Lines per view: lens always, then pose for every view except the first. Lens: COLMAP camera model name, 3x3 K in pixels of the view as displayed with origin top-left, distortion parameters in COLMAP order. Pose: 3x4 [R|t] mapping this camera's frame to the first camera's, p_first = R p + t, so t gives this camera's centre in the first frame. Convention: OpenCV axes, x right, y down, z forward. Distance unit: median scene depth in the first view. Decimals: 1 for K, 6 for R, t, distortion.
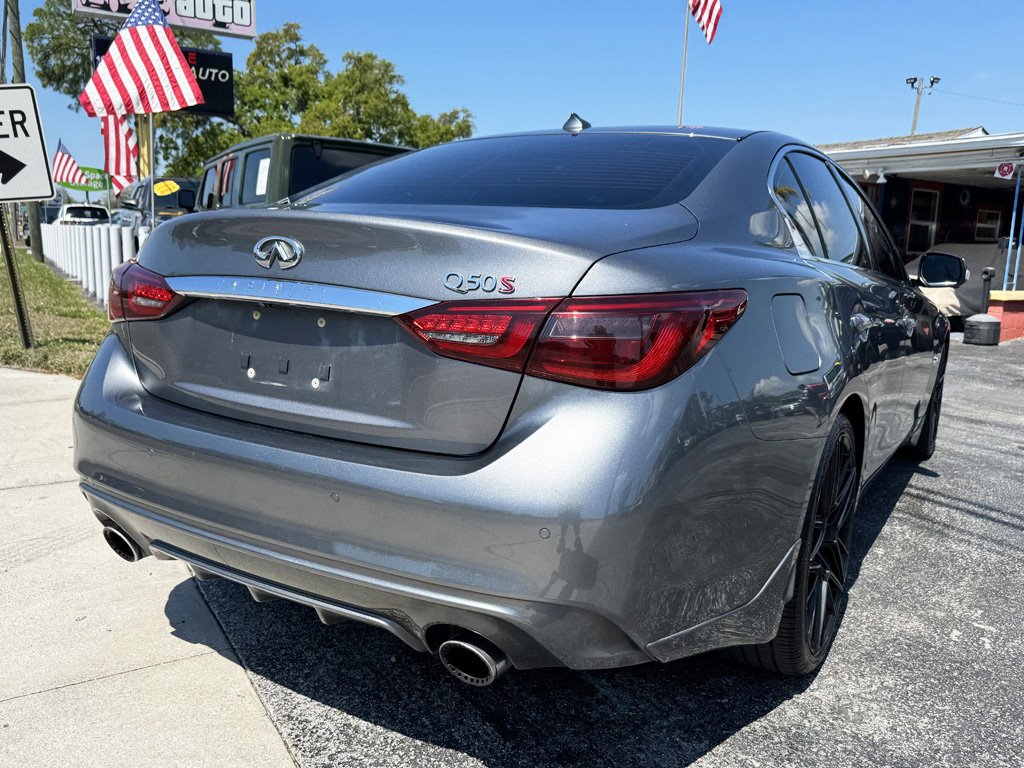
lens RADIAL K [[825.0, 0, 535.8], [0, 825.0, 354.3], [0, 0, 1]] dist [0.009842, -0.001304]
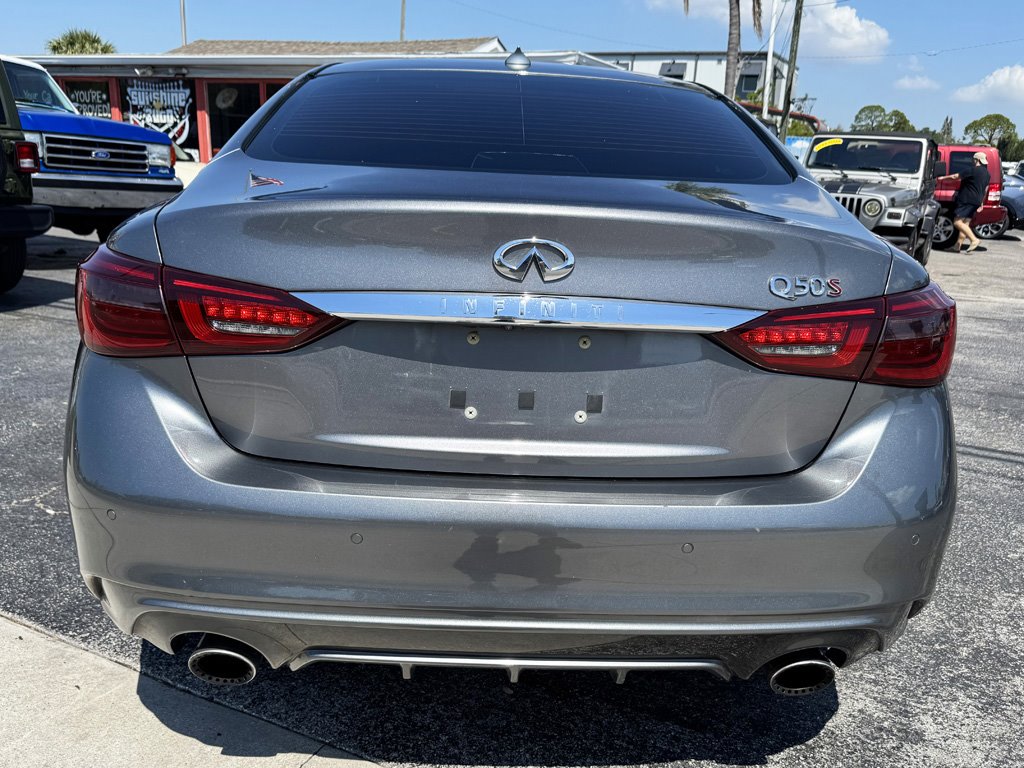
lens RADIAL K [[834.3, 0, 512.0], [0, 834.3, 384.0], [0, 0, 1]] dist [0.009640, -0.001489]
pose [[0.847219, -0.137191, 0.513224, -0.213070], [0.057968, 0.984185, 0.167392, -0.039736], [-0.528072, -0.112067, 0.841773, 0.098217]]
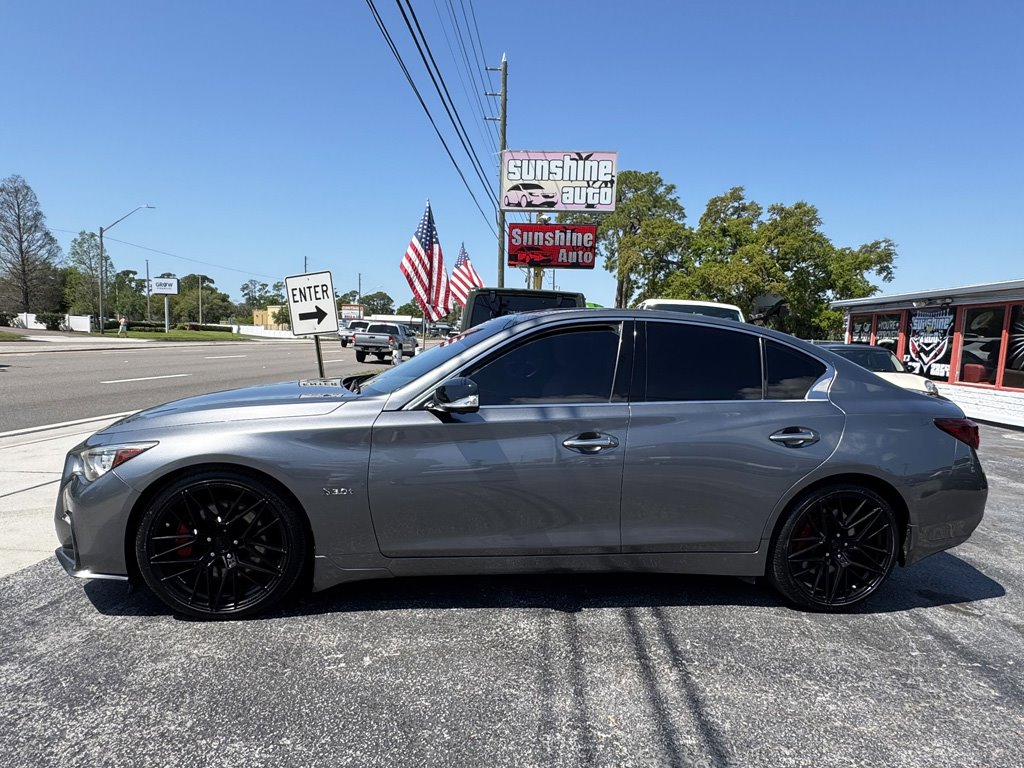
lens RADIAL K [[640.6, 0, 511.6], [0, 640.6, 408.9], [0, 0, 1]] dist [-0.020121, 0.023360]
pose [[0.803518, 0.062289, -0.592012, 0.550942], [-0.091465, 0.995620, -0.019387, -0.030342], [0.588212, 0.069726, 0.805696, 0.121108]]
